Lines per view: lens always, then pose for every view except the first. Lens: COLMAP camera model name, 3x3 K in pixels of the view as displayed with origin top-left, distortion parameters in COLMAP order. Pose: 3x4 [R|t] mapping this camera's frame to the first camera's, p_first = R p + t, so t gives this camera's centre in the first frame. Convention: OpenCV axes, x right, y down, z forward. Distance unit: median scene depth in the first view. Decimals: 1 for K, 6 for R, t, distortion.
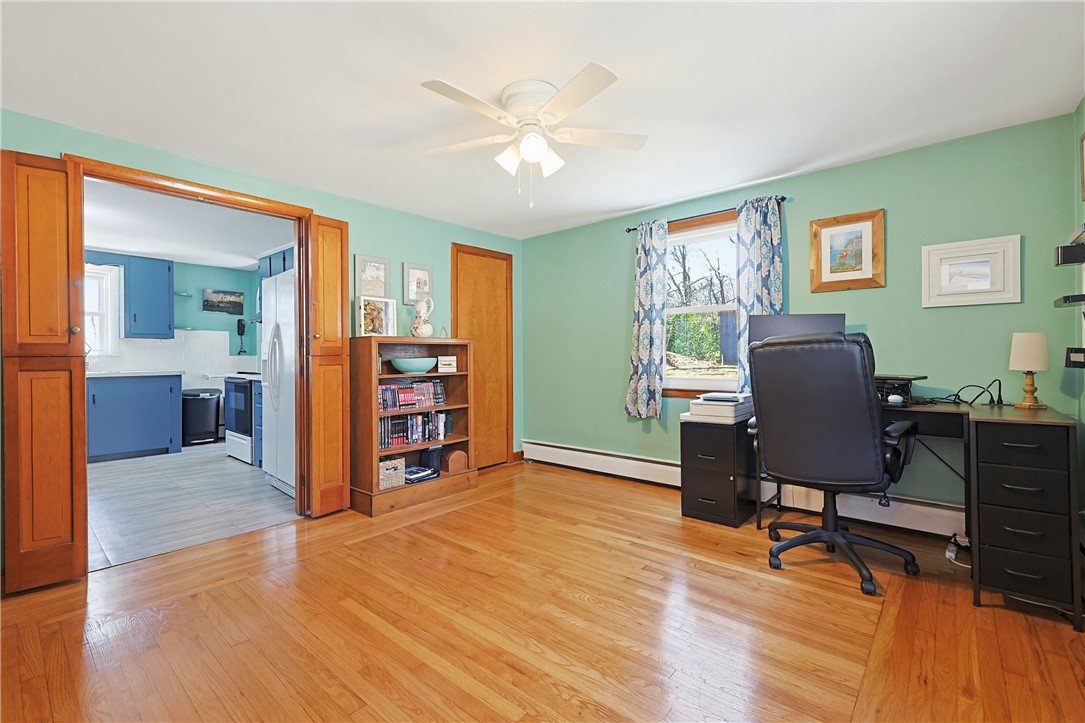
lens RADIAL K [[466.8, 0, 542.5], [0, 466.8, 361.5], [0, 0, 1]] dist [-0.001762, -0.000102]
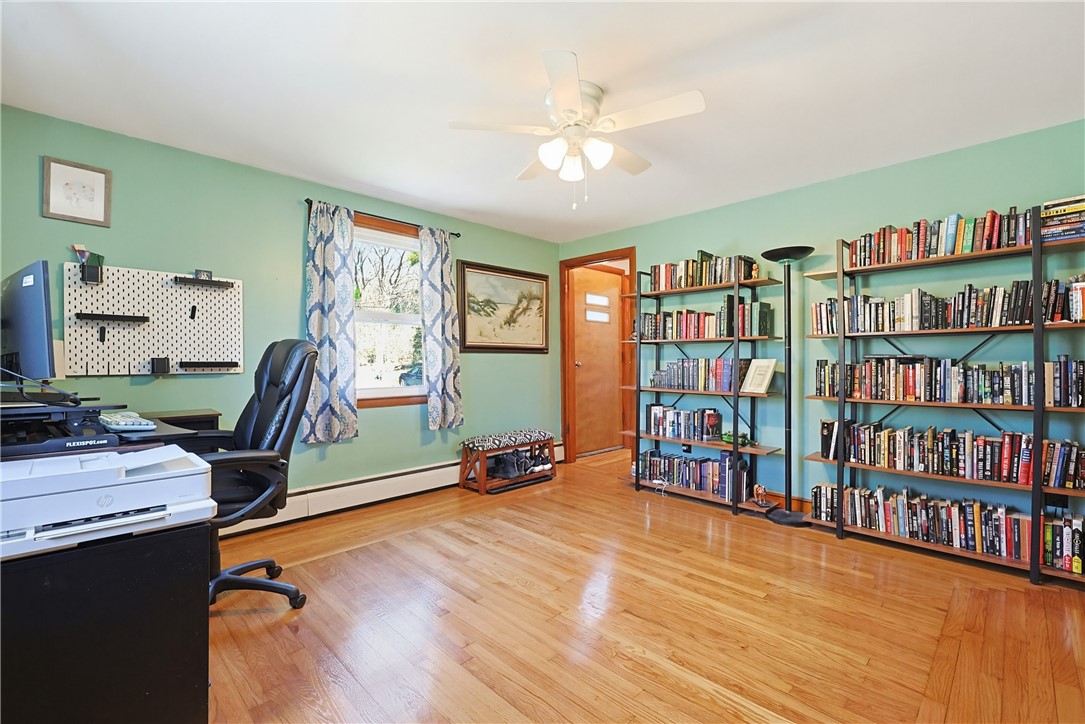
lens RADIAL K [[466.8, 0, 542.5], [0, 466.8, 362.0], [0, 0, 1]] dist [-0.001762, -0.000102]
pose [[-0.997600, 0.012524, 0.068097, -0.010784], [0.013070, 0.999886, 0.007580, -0.006970], [-0.067995, 0.008452, -0.997650, 1.120421]]
